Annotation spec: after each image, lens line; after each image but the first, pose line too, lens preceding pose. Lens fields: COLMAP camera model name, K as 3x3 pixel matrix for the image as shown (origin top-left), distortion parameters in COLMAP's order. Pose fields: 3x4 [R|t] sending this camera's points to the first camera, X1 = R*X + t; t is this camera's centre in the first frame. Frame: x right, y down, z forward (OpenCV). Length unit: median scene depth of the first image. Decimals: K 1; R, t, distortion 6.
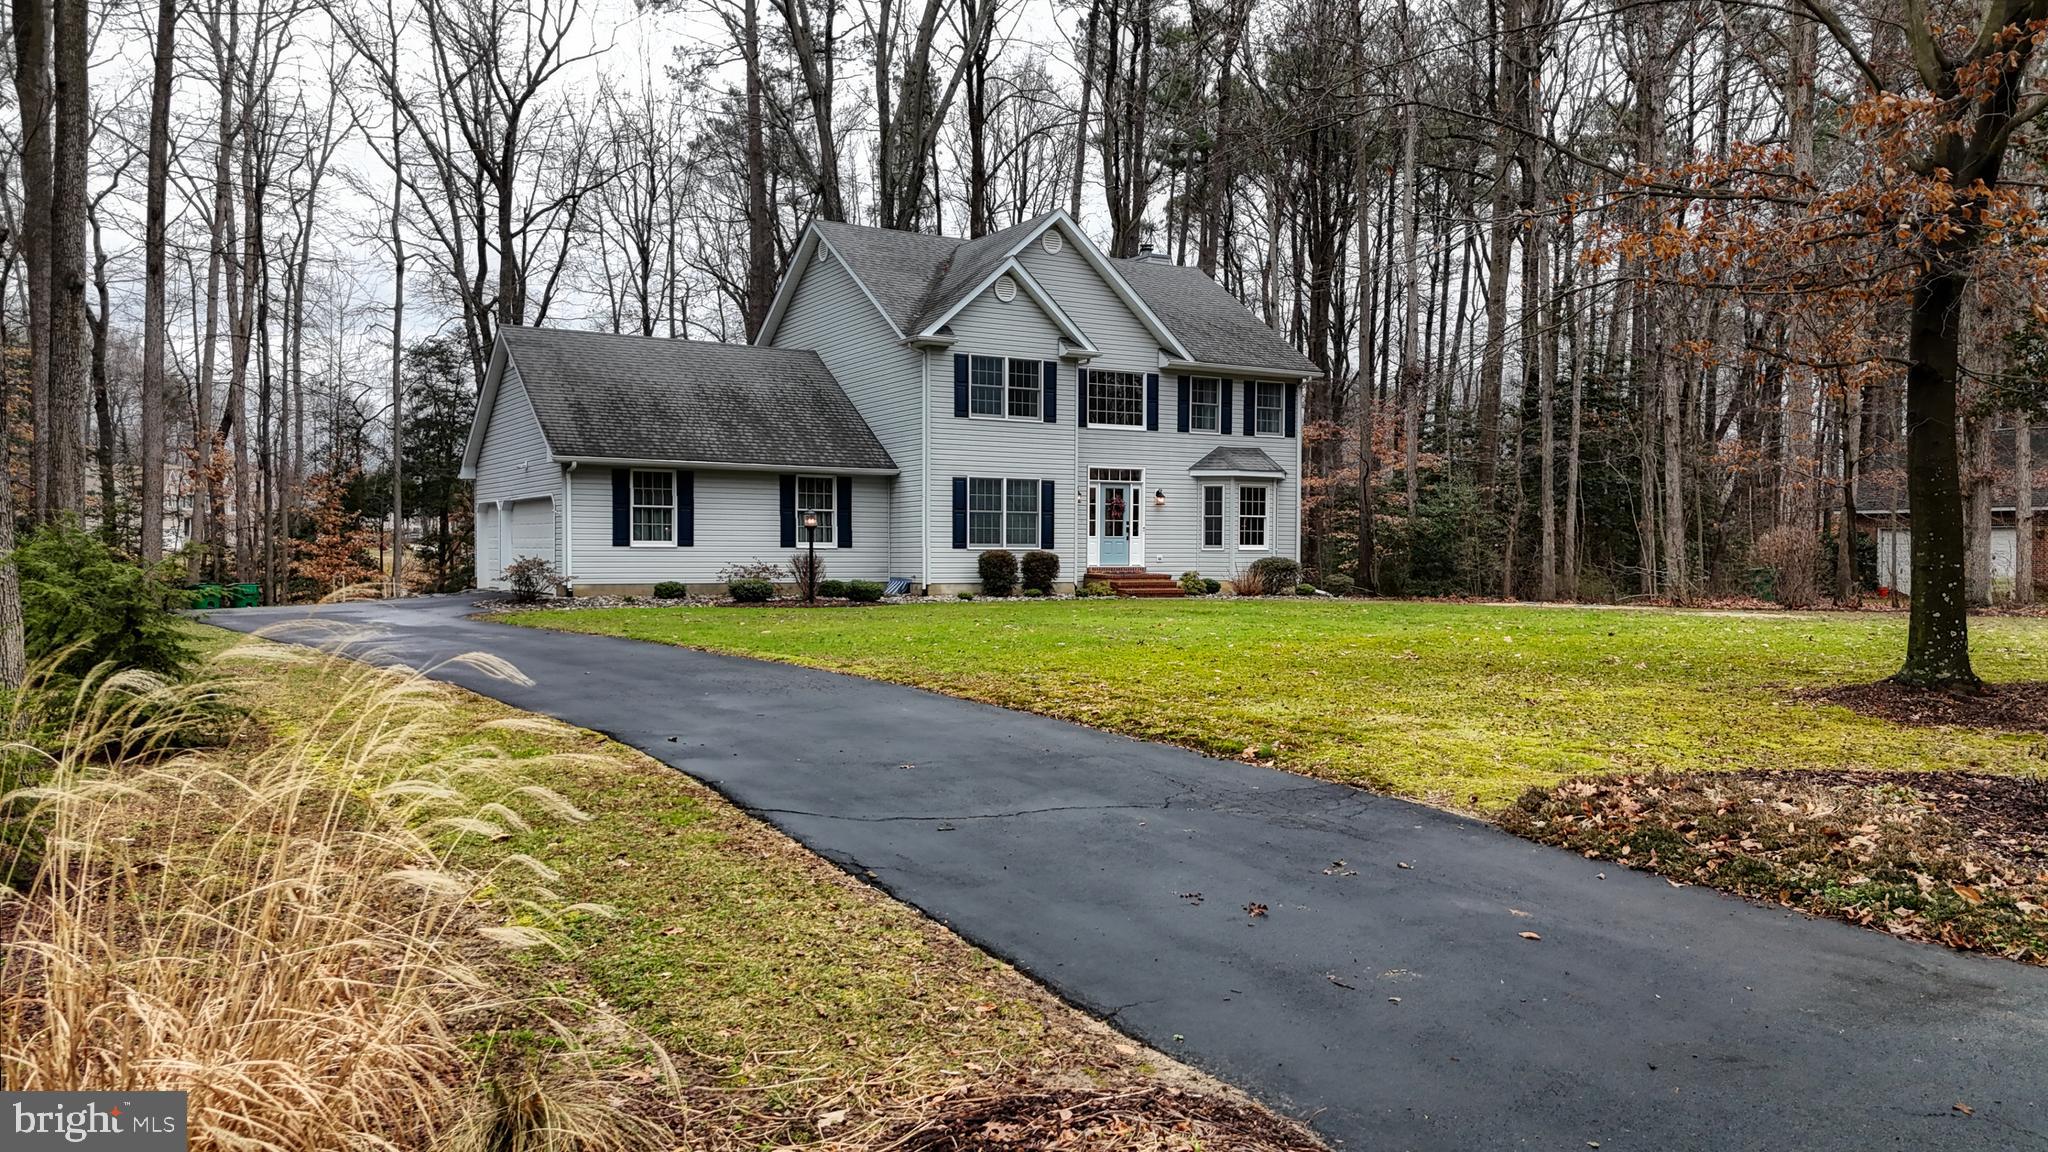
lens RADIAL K [[1503.9, 0, 1053.0], [0, 1503.9, 591.3], [0, 0, 1]] dist [0.072258, -0.048077]
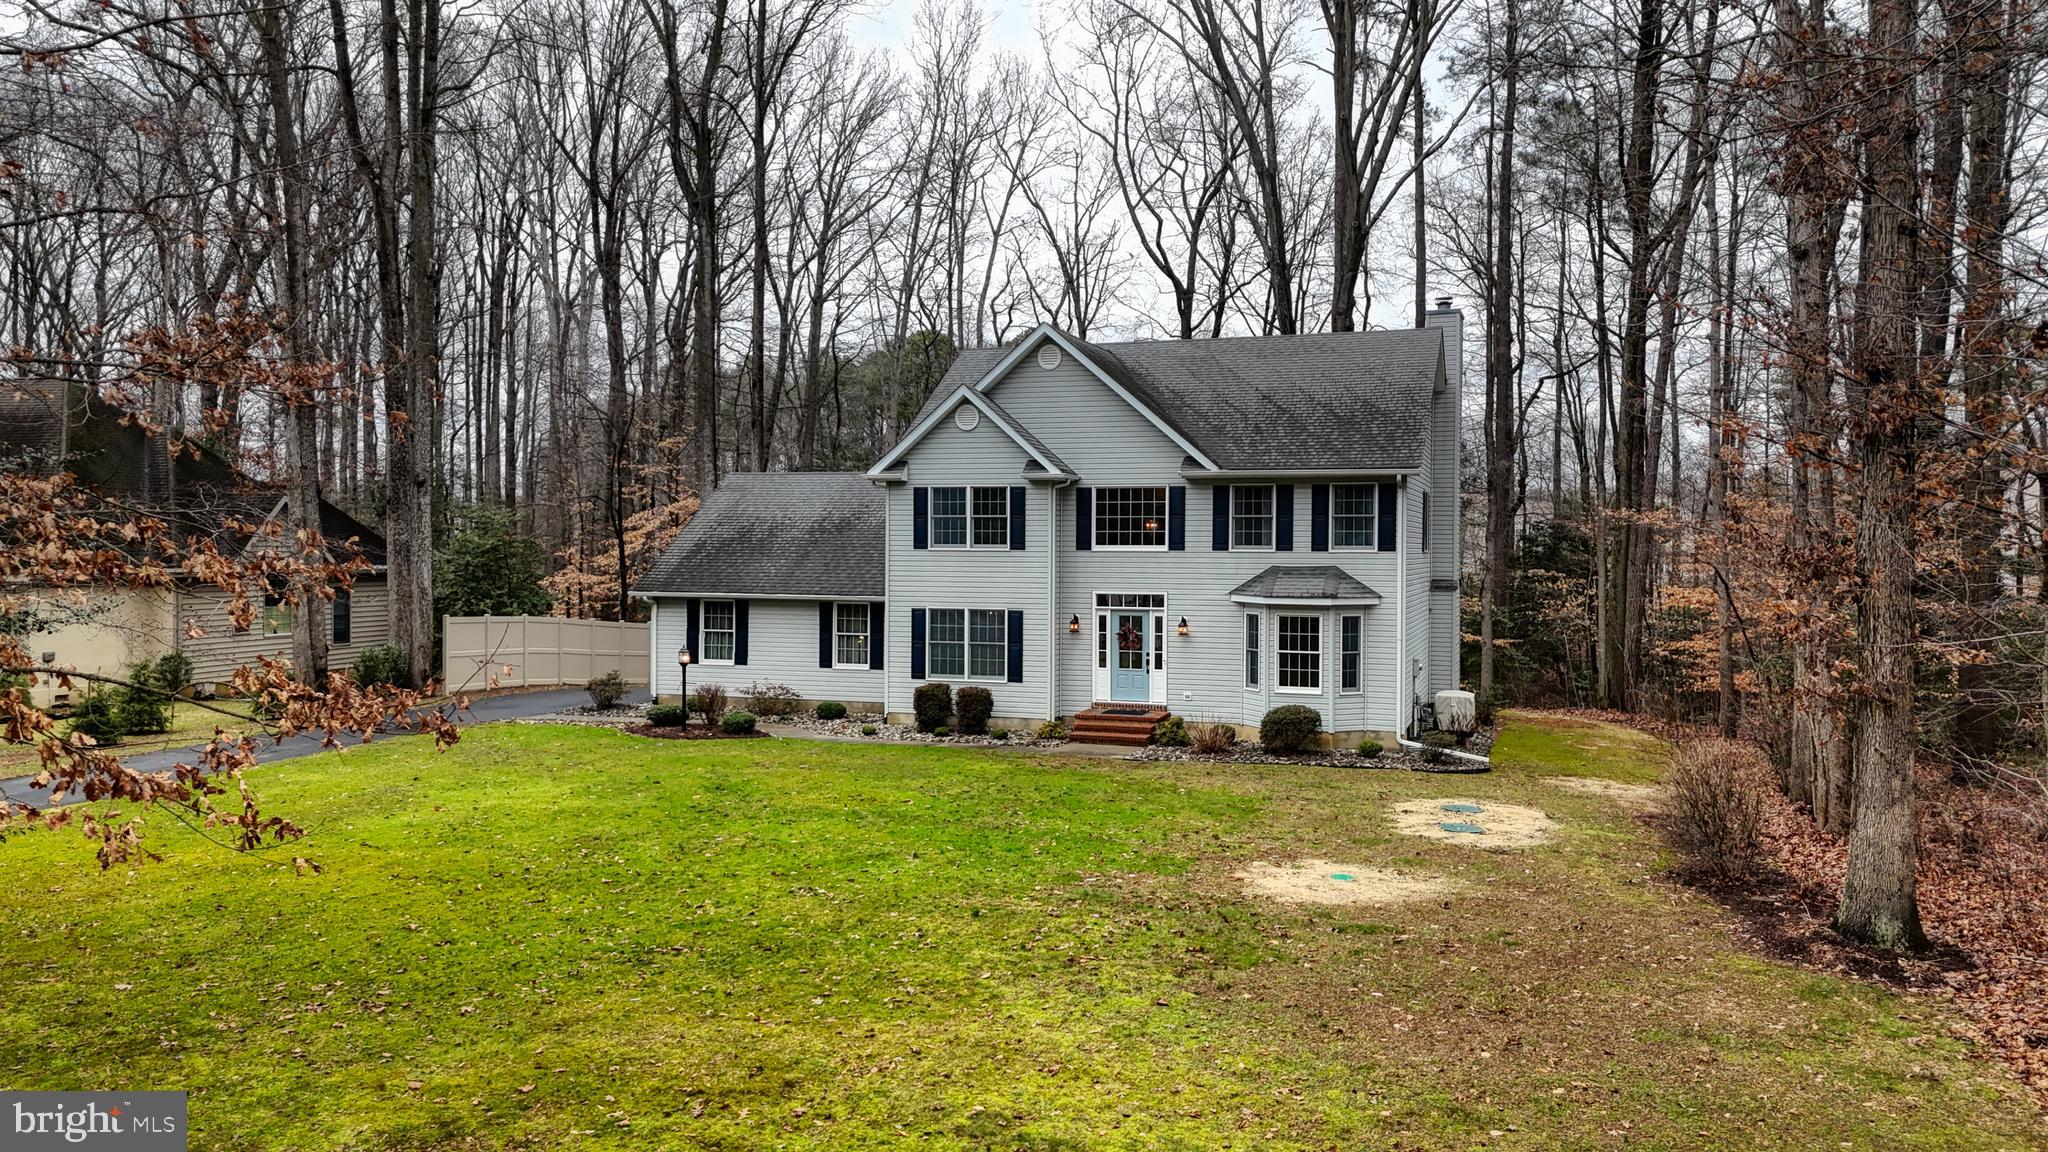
lens RADIAL K [[1503.9, 0, 1029.6], [0, 1503.9, 562.8], [0, 0, 1]] dist [0.072258, -0.048077]
pose [[0.644711, 0.006523, -0.764399, 0.688456], [-0.023680, 0.999654, -0.011441, -0.088152], [0.764060, 0.025477, 0.644642, 0.371096]]
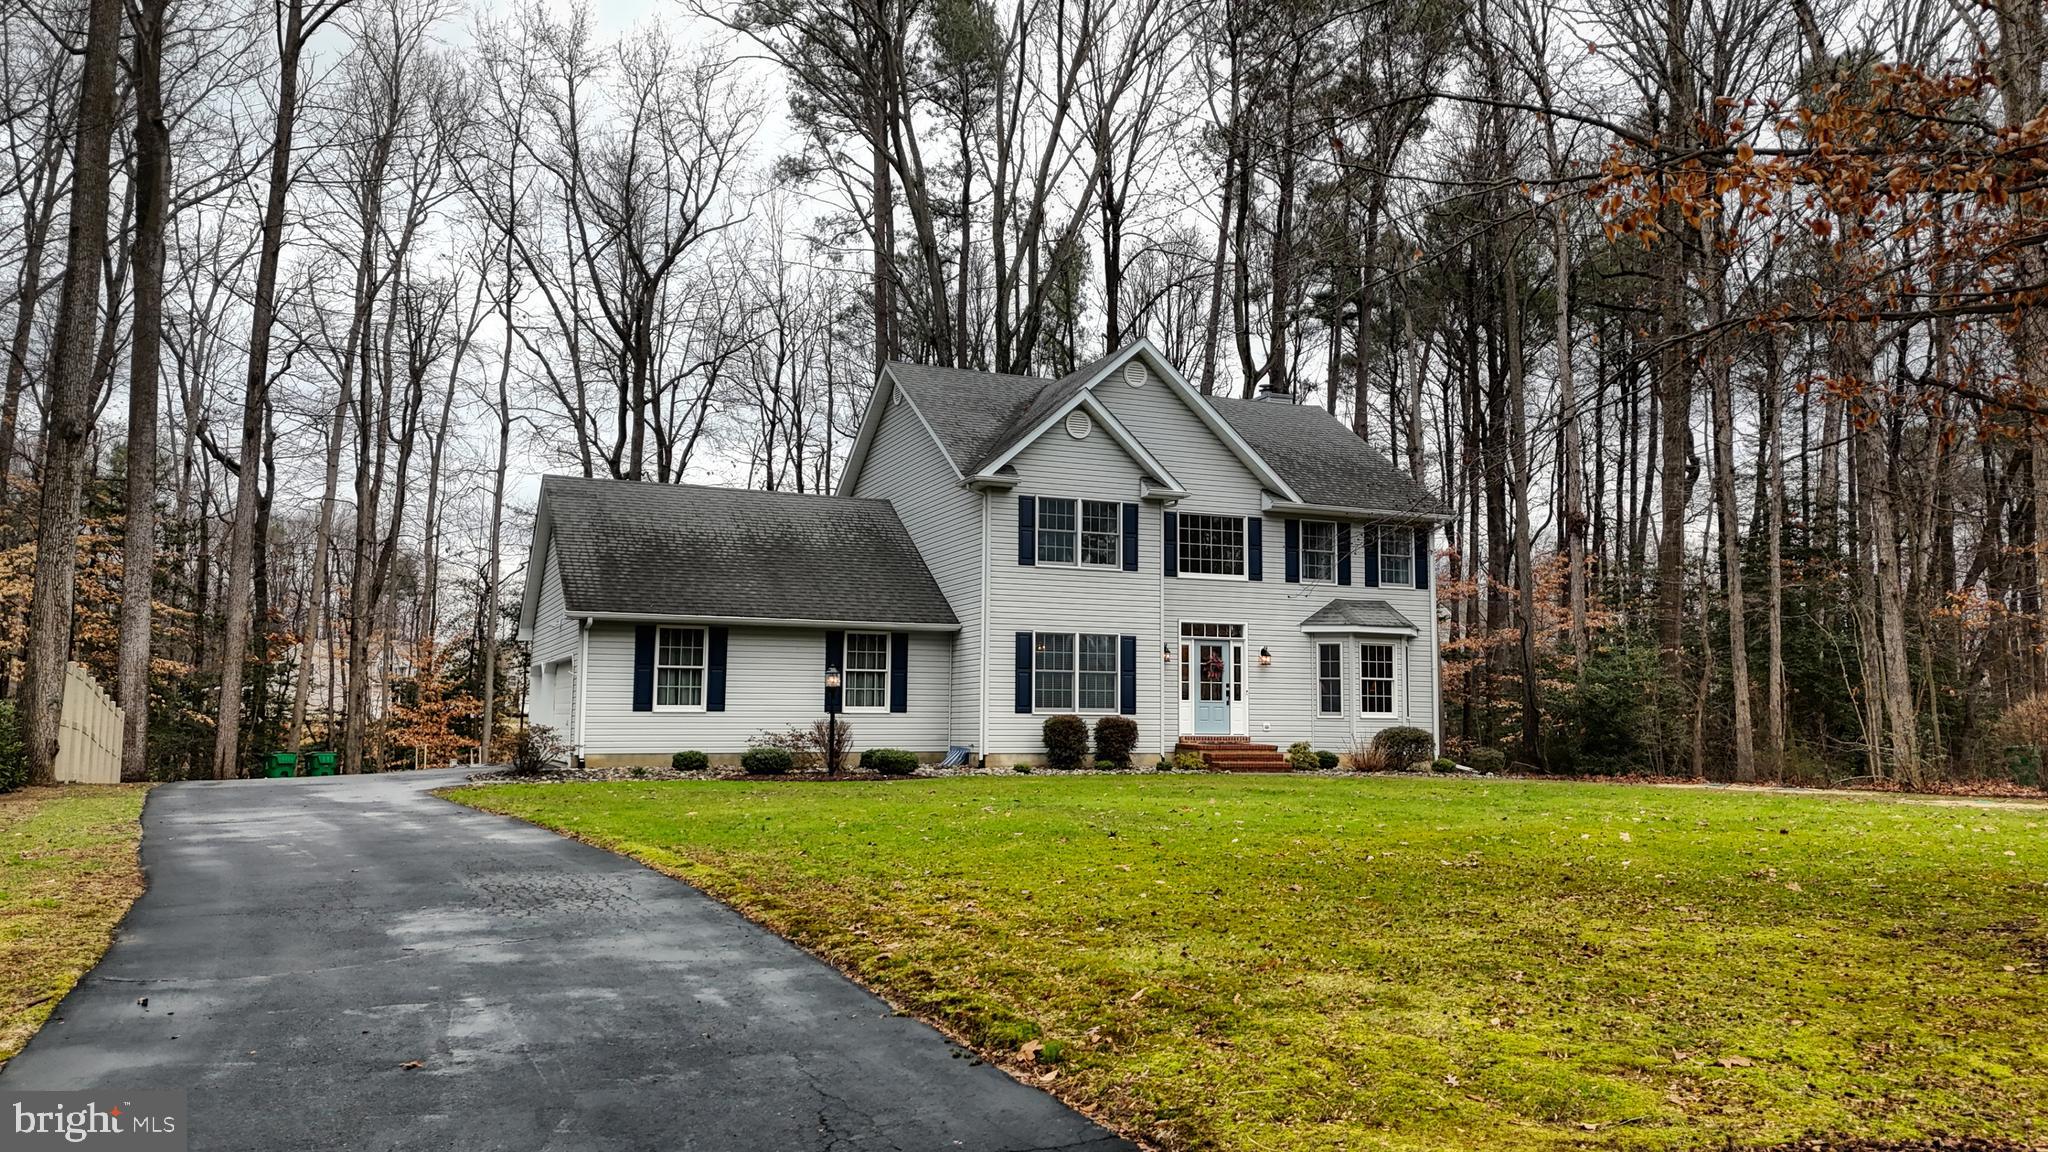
lens RADIAL K [[1503.9, 0, 1055.0], [0, 1503.9, 557.5], [0, 0, 1]] dist [0.072258, -0.048077]
pose [[0.991753, -0.010390, -0.127746, 0.062996], [-0.007036, 0.990792, -0.135211, -0.000203], [0.127974, 0.134995, 0.982547, 0.118135]]
